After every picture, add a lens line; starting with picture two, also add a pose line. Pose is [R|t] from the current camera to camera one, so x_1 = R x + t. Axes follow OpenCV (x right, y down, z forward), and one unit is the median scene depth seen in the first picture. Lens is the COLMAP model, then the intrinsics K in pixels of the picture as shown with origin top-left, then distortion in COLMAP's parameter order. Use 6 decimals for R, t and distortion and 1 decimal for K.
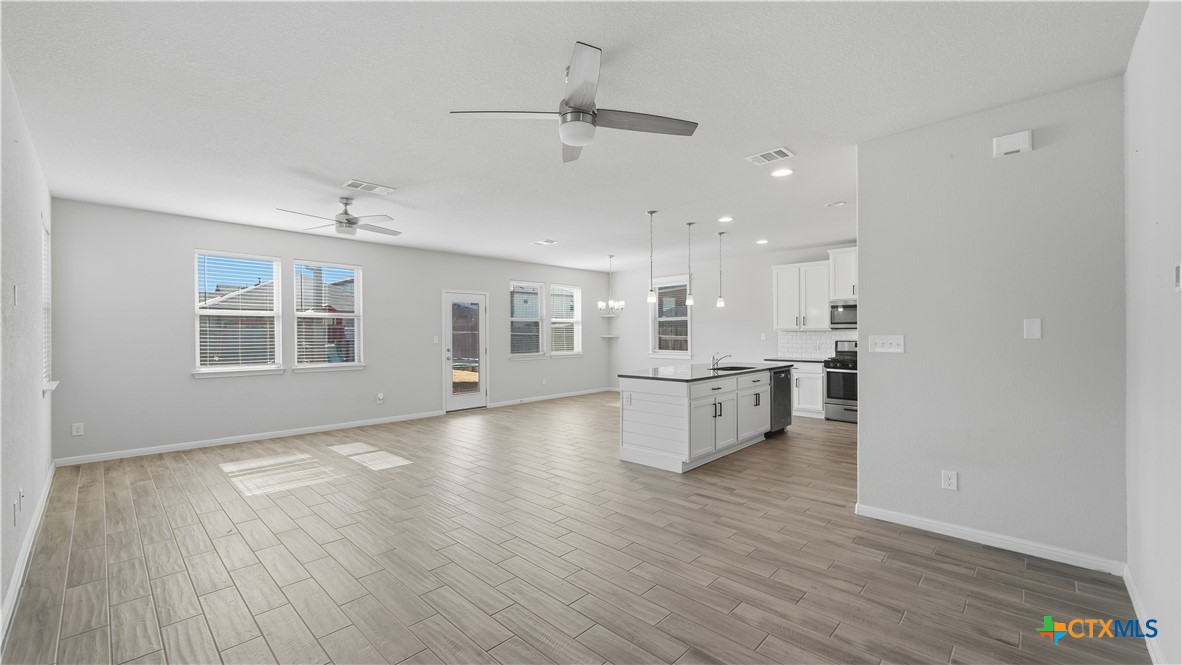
lens RADIAL K [[471.9, 0, 588.1], [0, 471.9, 335.1], [0, 0, 1]] dist [-0.000780, -0.000051]
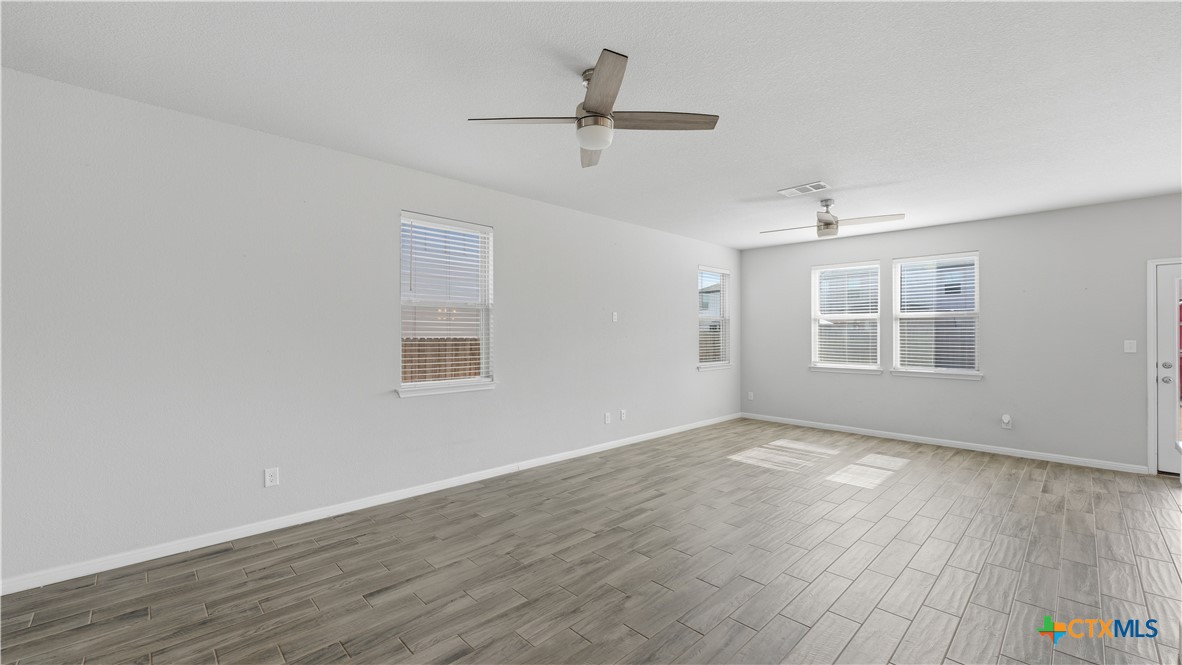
lens RADIAL K [[481.5, 0, 588.8], [0, 481.5, 332.3], [0, 0, 1]] dist [0.001191, 0.000010]
pose [[-0.034095, 0.001024, -0.999418, 0.359218], [-0.005174, 0.999986, 0.001201, -0.006097], [0.999405, 0.005212, -0.034090, 0.366012]]
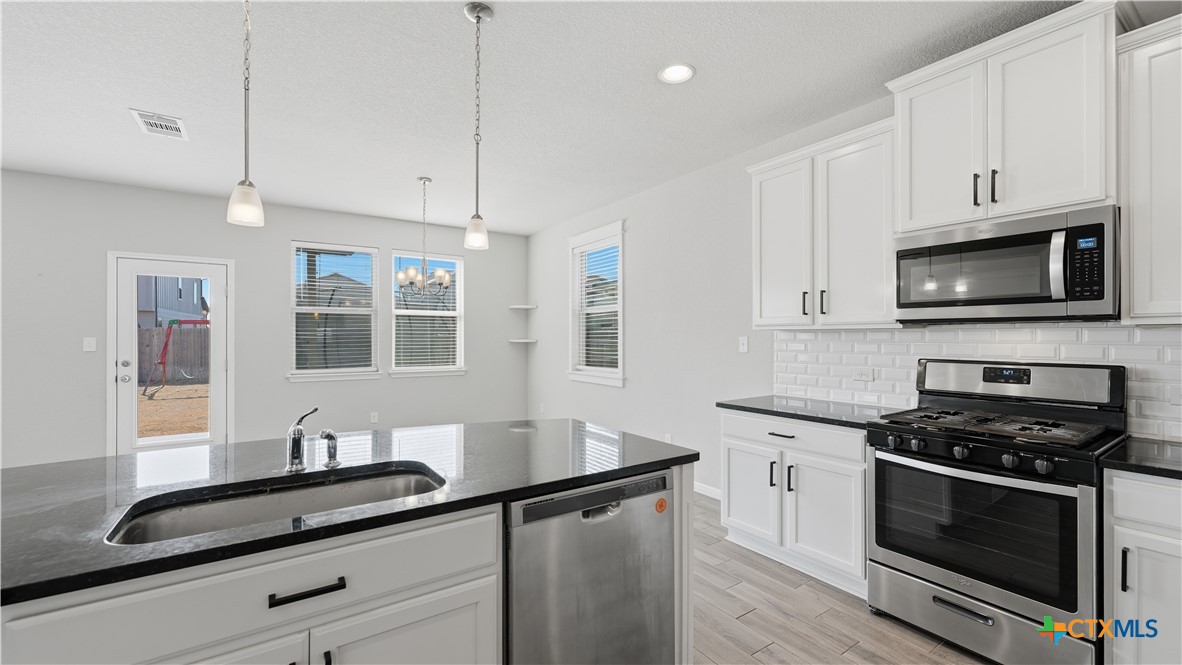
lens RADIAL K [[471.9, 0, 588.1], [0, 471.9, 335.1], [0, 0, 1]] dist [-0.000780, -0.000051]
pose [[0.975657, 0.005234, -0.219241, 0.397686], [-0.007615, 0.999921, -0.010017, 0.000300], [0.219171, 0.011442, 0.975619, 0.670220]]
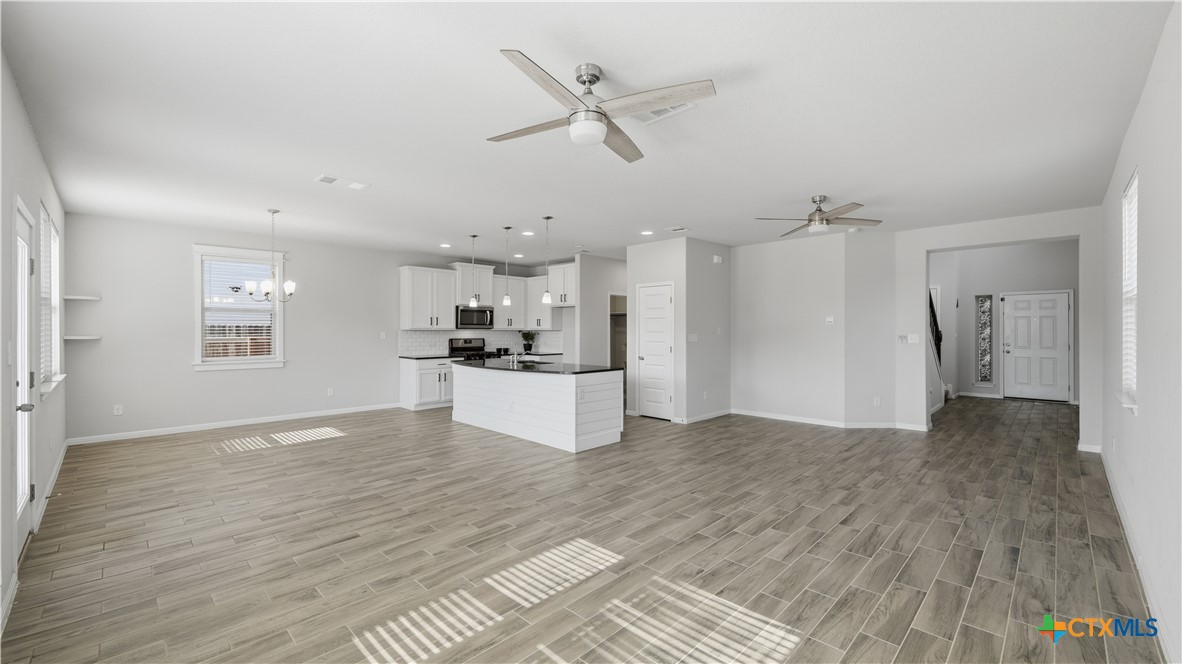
lens RADIAL K [[471.9, 0, 588.1], [0, 471.9, 334.6], [0, 0, 1]] dist [-0.000780, -0.000051]
pose [[0.021034, -0.004030, 0.999771, -0.704206], [0.002478, 0.999989, 0.003979, -0.002701], [-0.999776, 0.002394, 0.021044, 0.682465]]
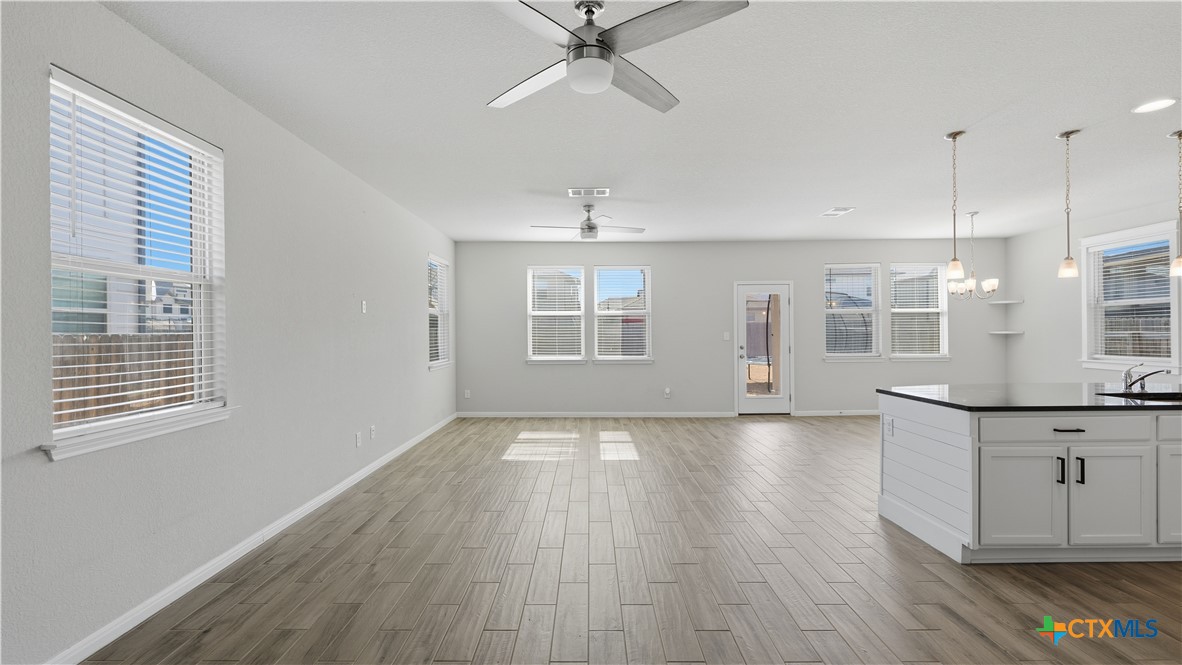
lens RADIAL K [[481.5, 0, 588.8], [0, 481.5, 332.3], [0, 0, 1]] dist [0.001191, 0.000010]
pose [[0.691859, 0.001494, -0.722032, 0.201047], [0.000172, 0.999997, 0.002234, 0.000416], [0.722033, -0.001669, 0.691857, 0.156865]]
